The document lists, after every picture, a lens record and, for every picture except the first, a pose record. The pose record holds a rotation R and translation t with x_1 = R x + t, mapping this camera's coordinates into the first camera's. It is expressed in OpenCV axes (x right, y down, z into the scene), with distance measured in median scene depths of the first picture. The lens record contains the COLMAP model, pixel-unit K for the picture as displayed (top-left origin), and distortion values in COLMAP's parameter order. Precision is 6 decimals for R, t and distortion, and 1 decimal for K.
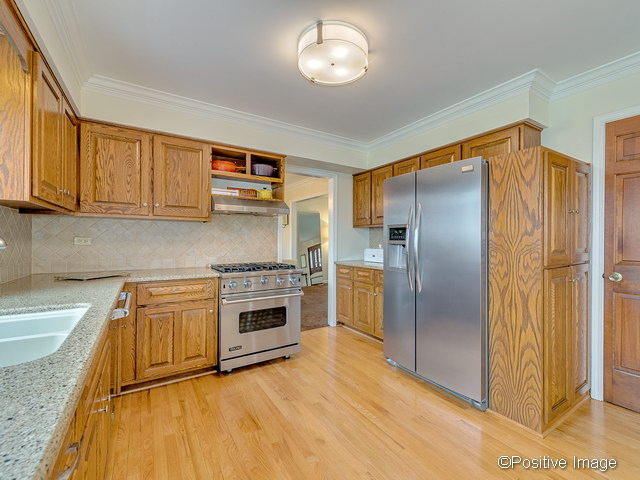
lens RADIAL K [[277.9, 0, 321.5], [0, 277.9, 239.2], [0, 0, 1]] dist [0.002117, -0.000220]
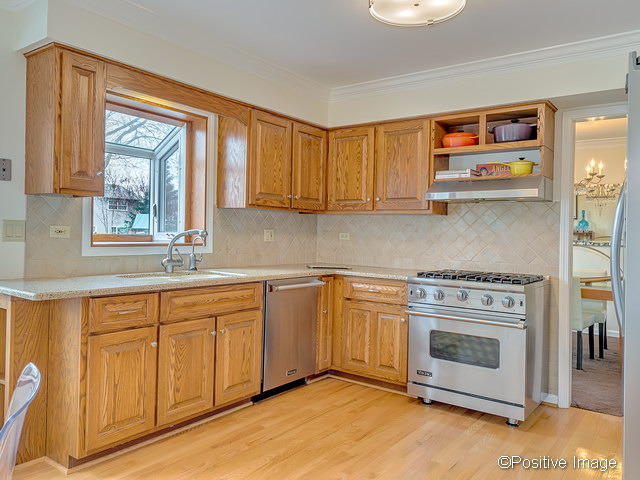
lens RADIAL K [[484.5, 0, 313.6], [0, 484.5, 237.2], [0, 0, 1]] dist [0.018837, -0.000456]
pose [[0.362407, 0.012241, -0.931940, 0.889517], [-0.020130, 0.999783, 0.005304, 0.002521], [0.931803, 0.016837, 0.362575, 0.201324]]
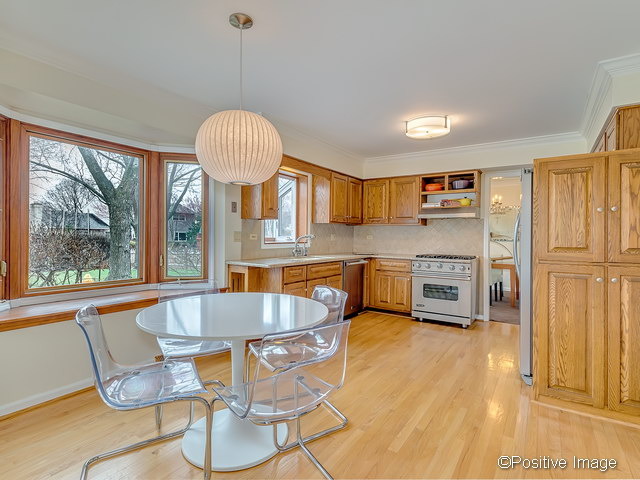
lens RADIAL K [[330.6, 0, 337.1], [0, 330.6, 241.0], [0, 0, 1]] dist [0.017704, -0.000304]
pose [[0.448496, 0.017015, -0.893623, 1.196089], [-0.009028, 0.999854, 0.014507, 0.001486], [0.893739, 0.001561, 0.448584, -0.285326]]
